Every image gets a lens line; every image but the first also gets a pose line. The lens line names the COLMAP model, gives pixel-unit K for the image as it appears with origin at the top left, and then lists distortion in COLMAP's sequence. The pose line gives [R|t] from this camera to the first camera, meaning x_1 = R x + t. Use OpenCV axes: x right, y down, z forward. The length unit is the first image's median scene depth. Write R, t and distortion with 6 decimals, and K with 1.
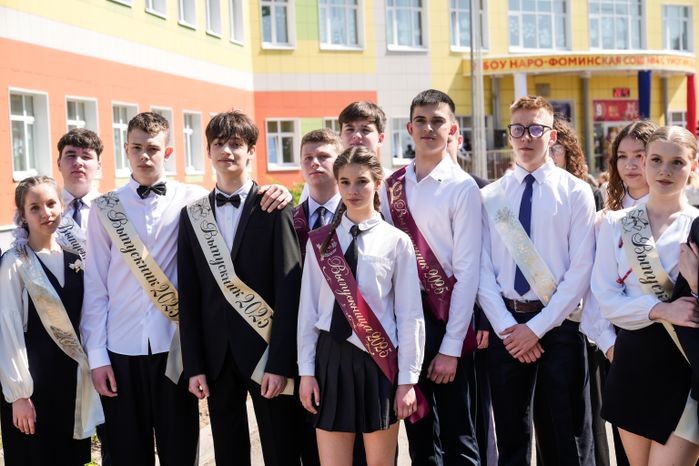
lens RADIAL K [[1430.9, 0, 349.9], [0, 1430.9, 232.9], [0, 0, 1]] dist [-0.038987, 0.000000]
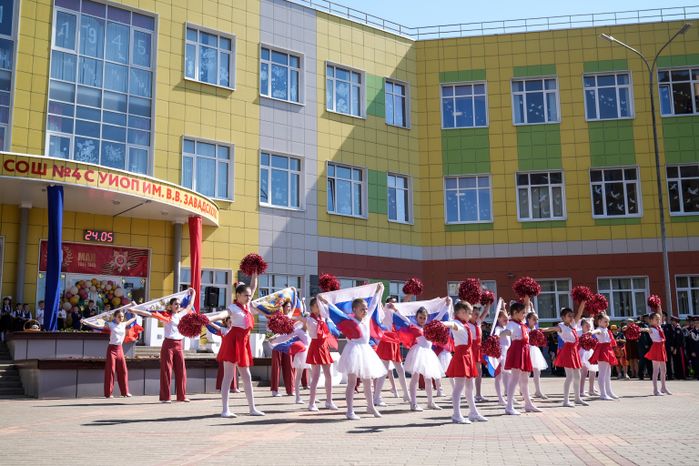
lens RADIAL K [[754.2, 0, 352.9], [0, 754.2, 242.1], [0, 0, 1]] dist [-0.004377, 0.000000]
pose [[0.999416, 0.032533, -0.010476, 0.359681], [-0.033984, 0.978536, -0.203256, -0.019777], [0.003638, 0.203493, 0.979070, 0.664541]]
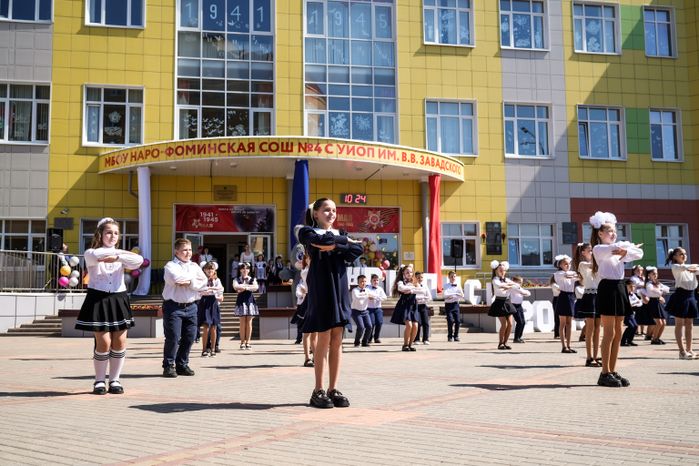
lens RADIAL K [[768.2, 0, 356.3], [0, 768.2, 244.9], [0, 0, 1]] dist [-0.005066, 0.000000]
pose [[0.902660, -0.003474, -0.430341, 0.425208], [-0.048347, 0.992818, -0.109426, -0.022306], [0.427631, 0.119580, 0.896009, 0.646237]]
